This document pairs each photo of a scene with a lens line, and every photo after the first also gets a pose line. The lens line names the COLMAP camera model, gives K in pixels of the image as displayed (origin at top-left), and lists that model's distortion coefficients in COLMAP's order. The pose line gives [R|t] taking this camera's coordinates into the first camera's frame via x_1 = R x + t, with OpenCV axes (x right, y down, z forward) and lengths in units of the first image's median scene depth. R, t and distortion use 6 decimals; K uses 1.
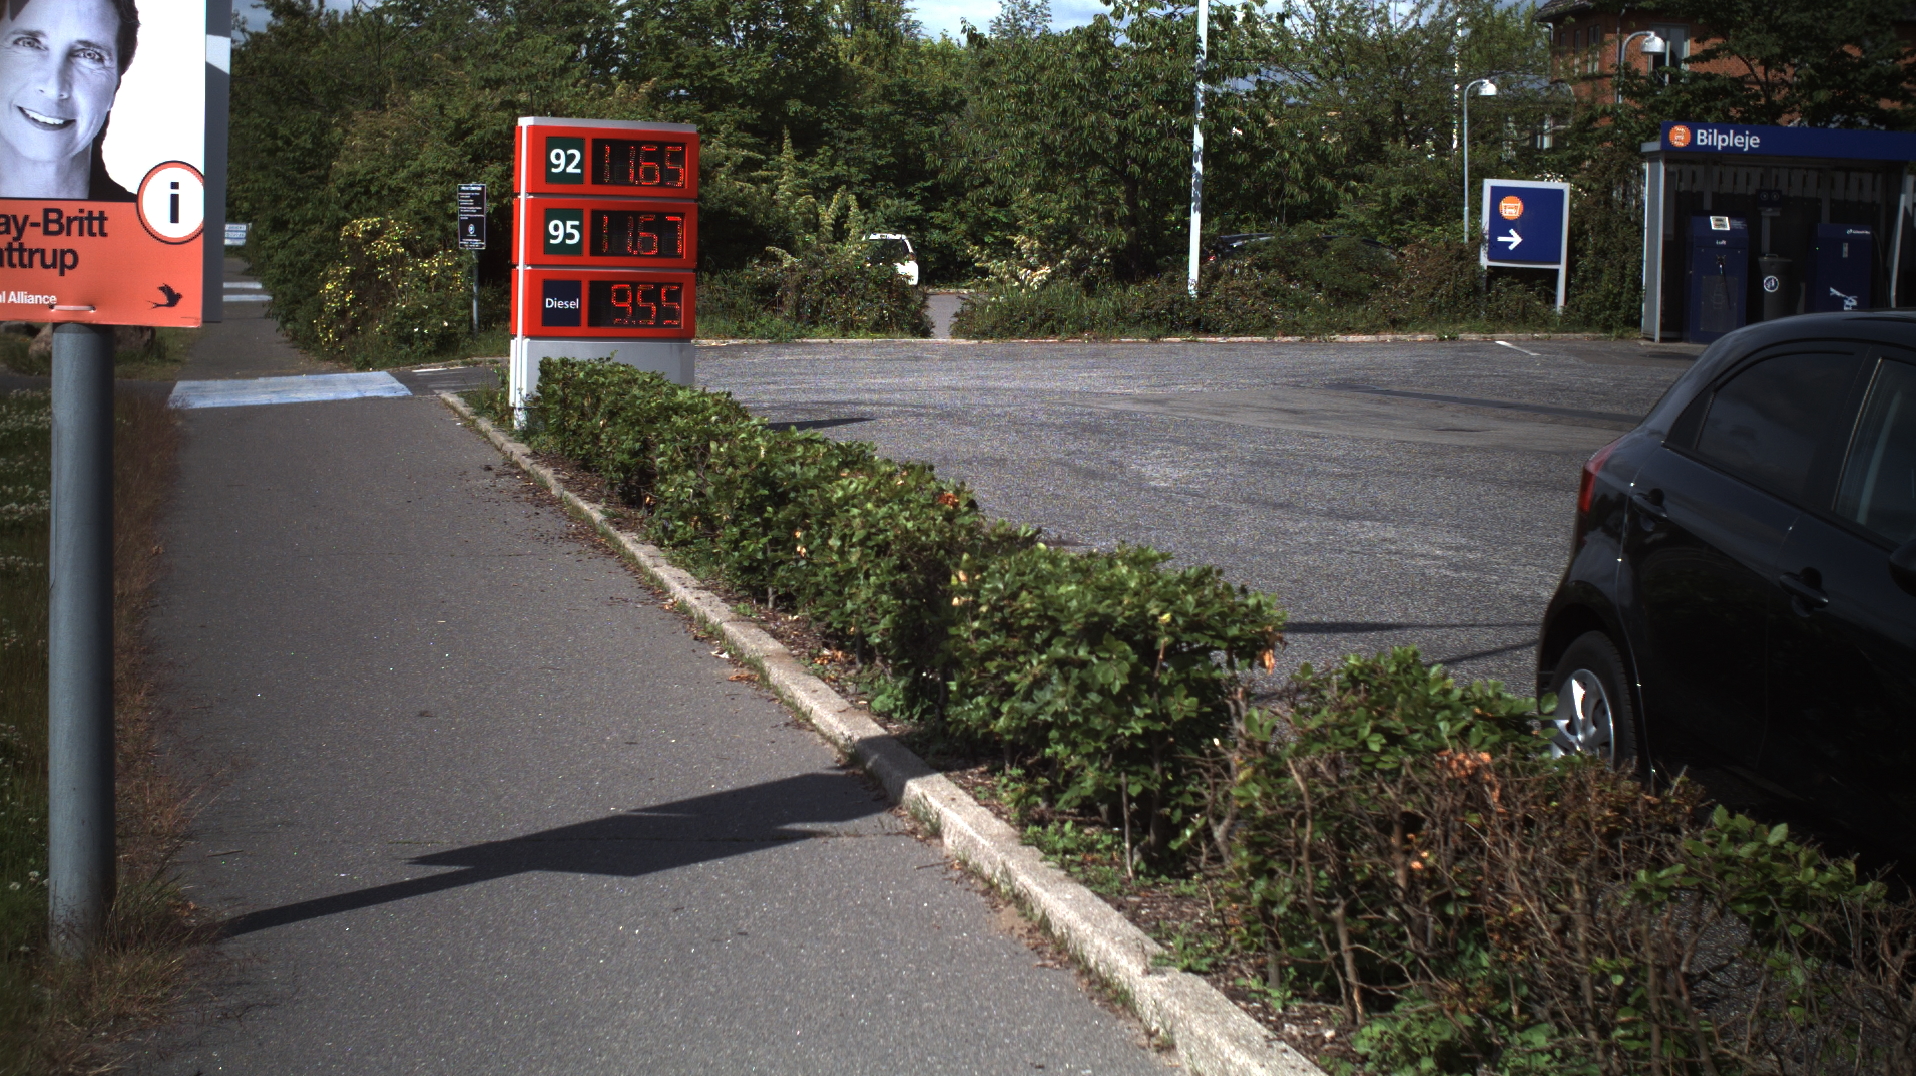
lens RADIAL K [[3545.1, 0, 952.2], [0, 3545.1, 530.8], [0, 0, 1]] dist [-0.256102, 0.000000]
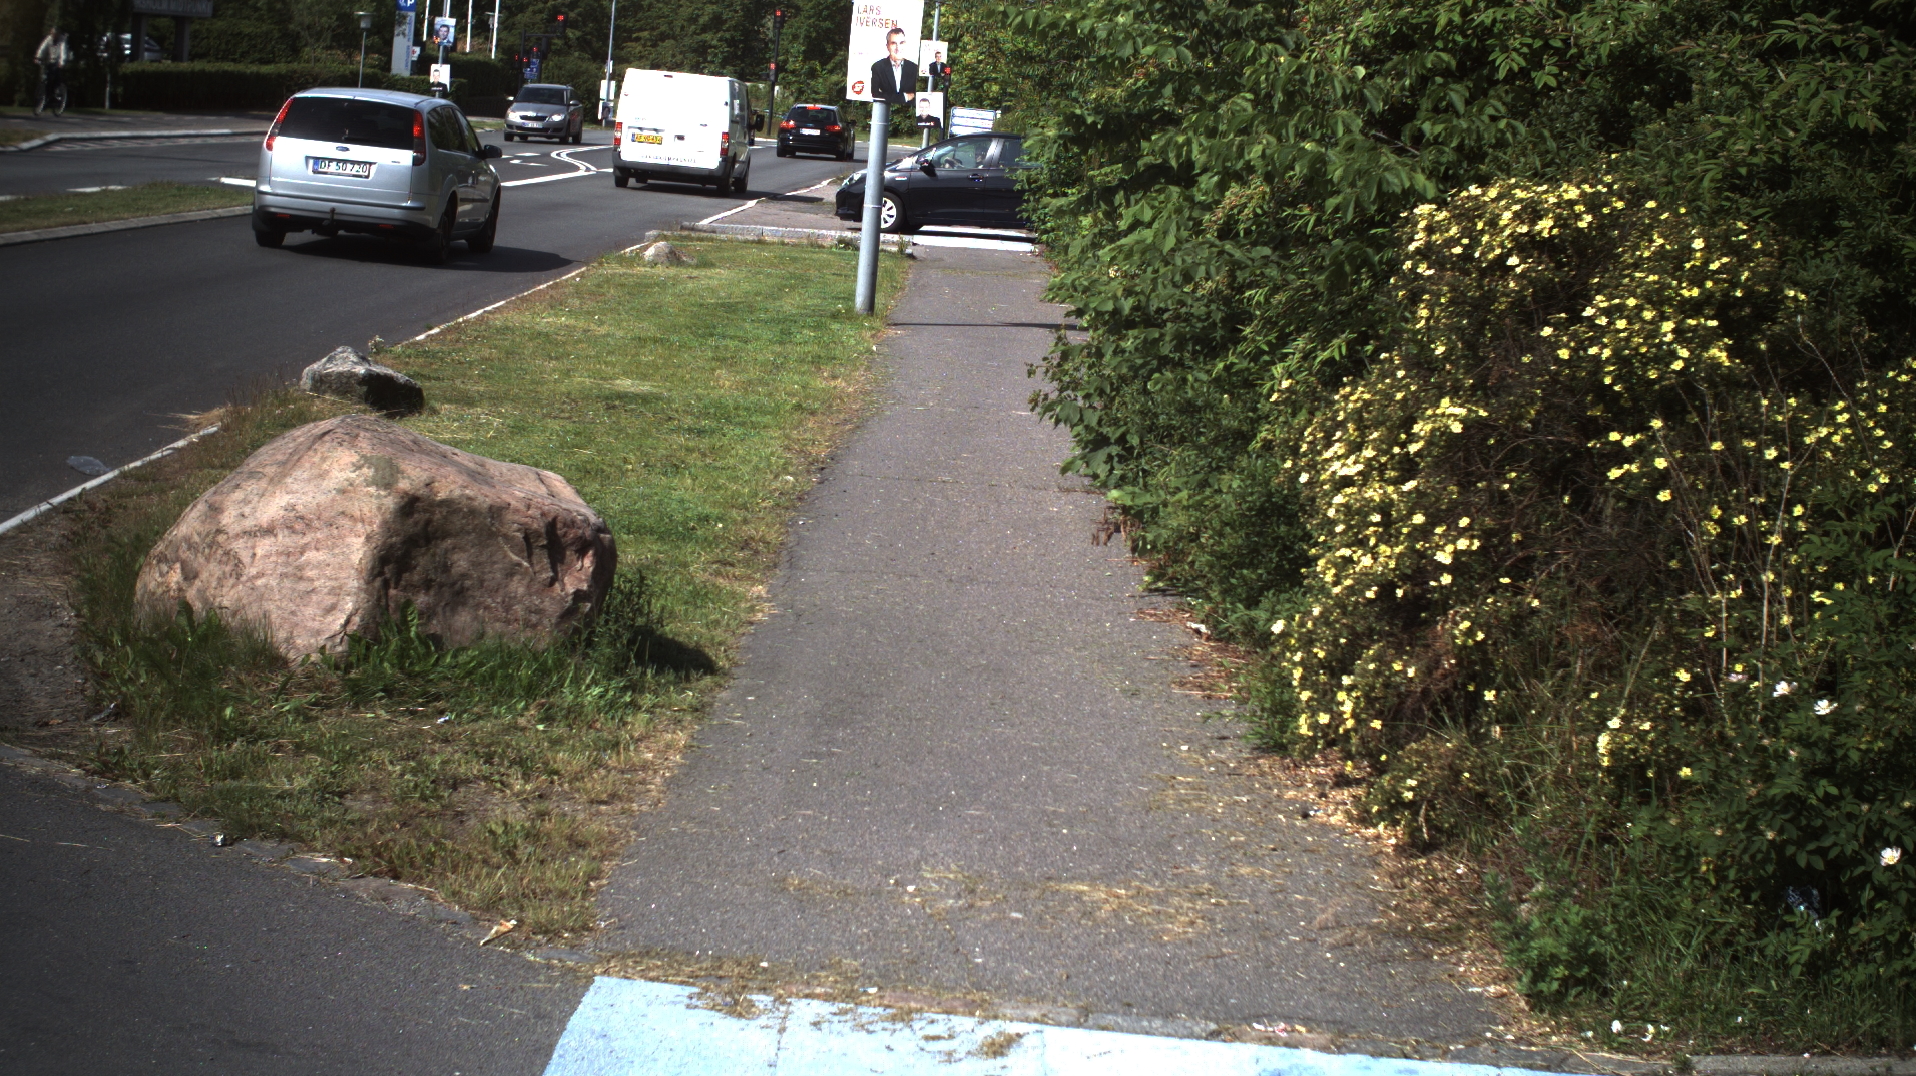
lens RADIAL K [[3545.1, 0, 943.8], [0, 3545.1, 554.7], [0, 0, 1]] dist [-0.256102, 0.000000]
pose [[0.975584, 0.087939, -0.201254, -0.165547], [-0.081331, 0.995848, 0.040890, -0.075435], [0.204015, -0.023524, 0.978685, 0.816250]]
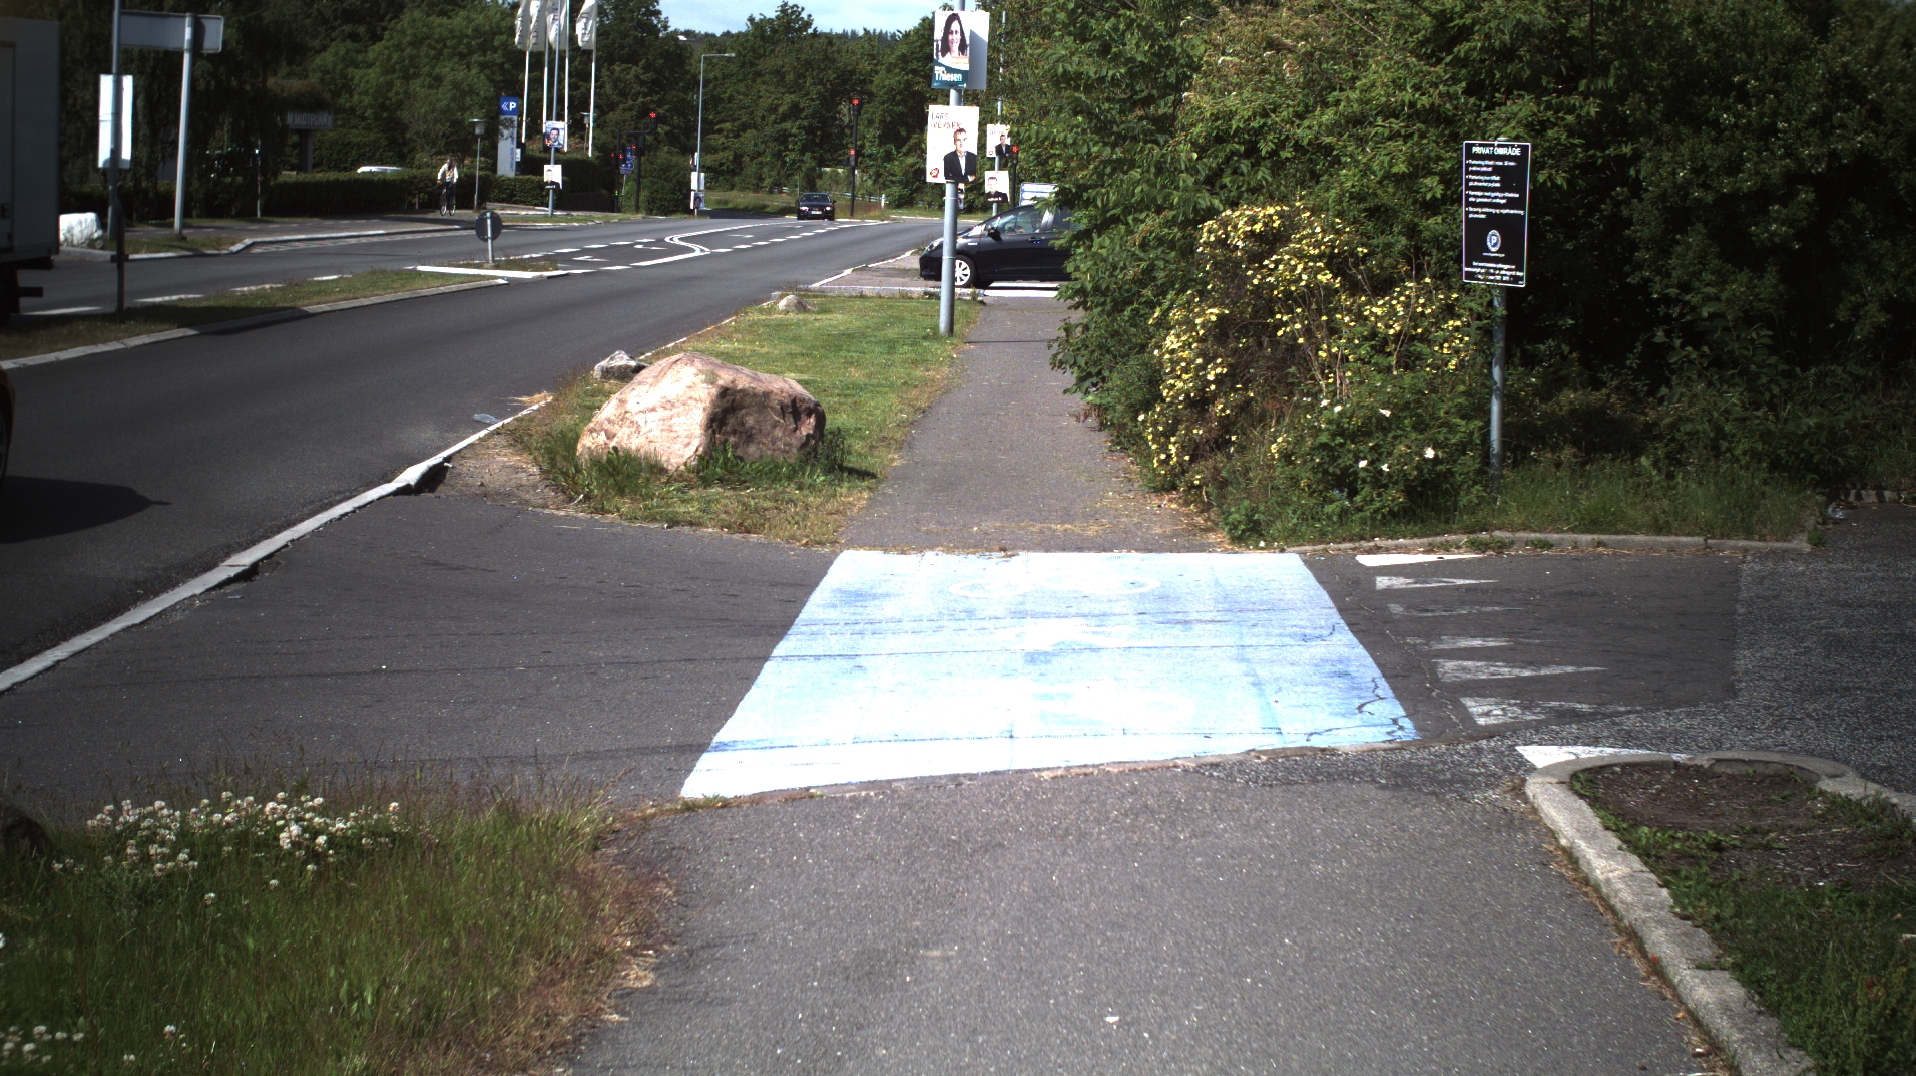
lens RADIAL K [[3545.1, 0, 952.2], [0, 3545.1, 542.5], [0, 0, 1]] dist [-0.256102, 0.000000]
pose [[0.973291, 0.039627, -0.226130, -0.101079], [-0.036664, 0.999178, 0.017289, -0.052546], [0.226629, -0.008536, 0.973944, 0.547166]]
